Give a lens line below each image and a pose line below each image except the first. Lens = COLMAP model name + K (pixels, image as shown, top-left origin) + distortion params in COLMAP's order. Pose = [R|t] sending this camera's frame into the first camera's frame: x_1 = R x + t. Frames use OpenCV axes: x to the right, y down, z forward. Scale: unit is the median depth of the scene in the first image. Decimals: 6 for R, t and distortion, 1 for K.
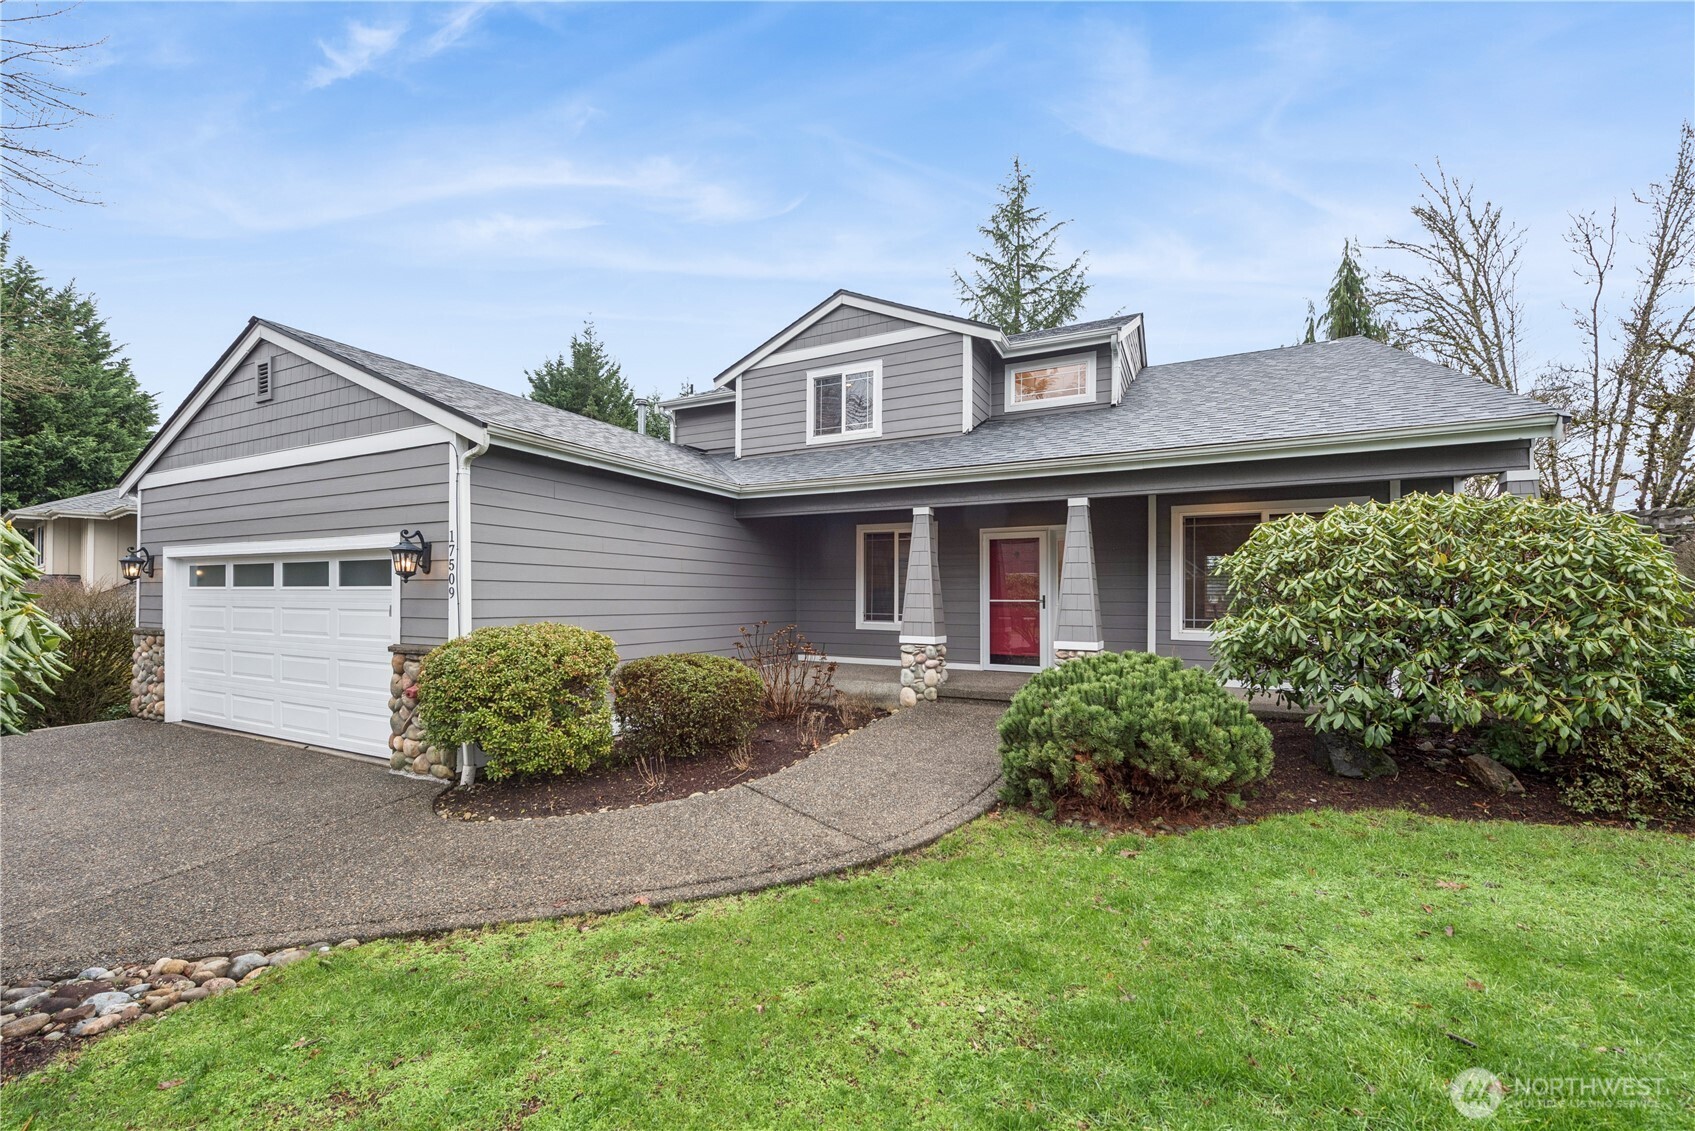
lens RADIAL K [[683.5, 0, 840.7], [0, 683.5, 576.8], [0, 0, 1]] dist [0.004084, -0.000087]
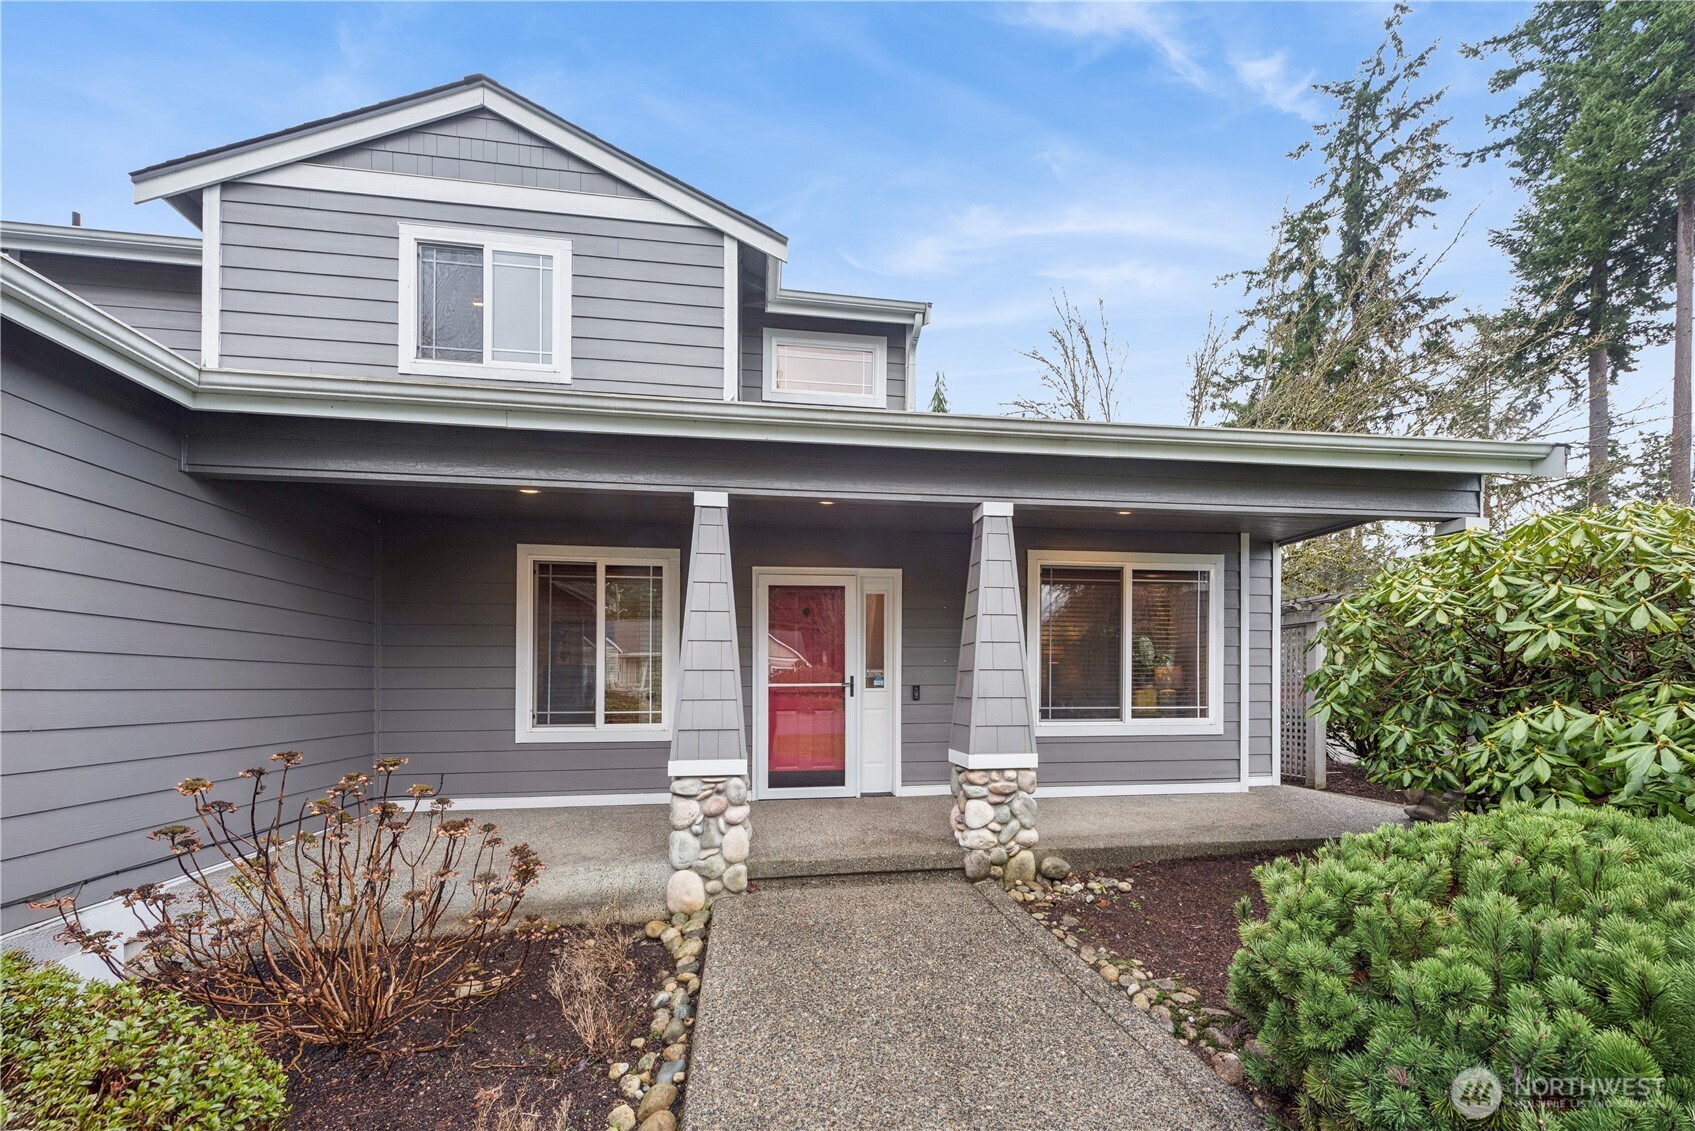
lens RADIAL K [[683.5, 0, 860.9], [0, 683.5, 669.1], [0, 0, 1]] dist [0.004084, -0.000087]
pose [[0.831160, 0.003288, 0.556023, -0.049047], [-0.006685, 0.999969, 0.004079, 0.016642], [-0.555993, -0.007107, 0.831157, 0.426017]]
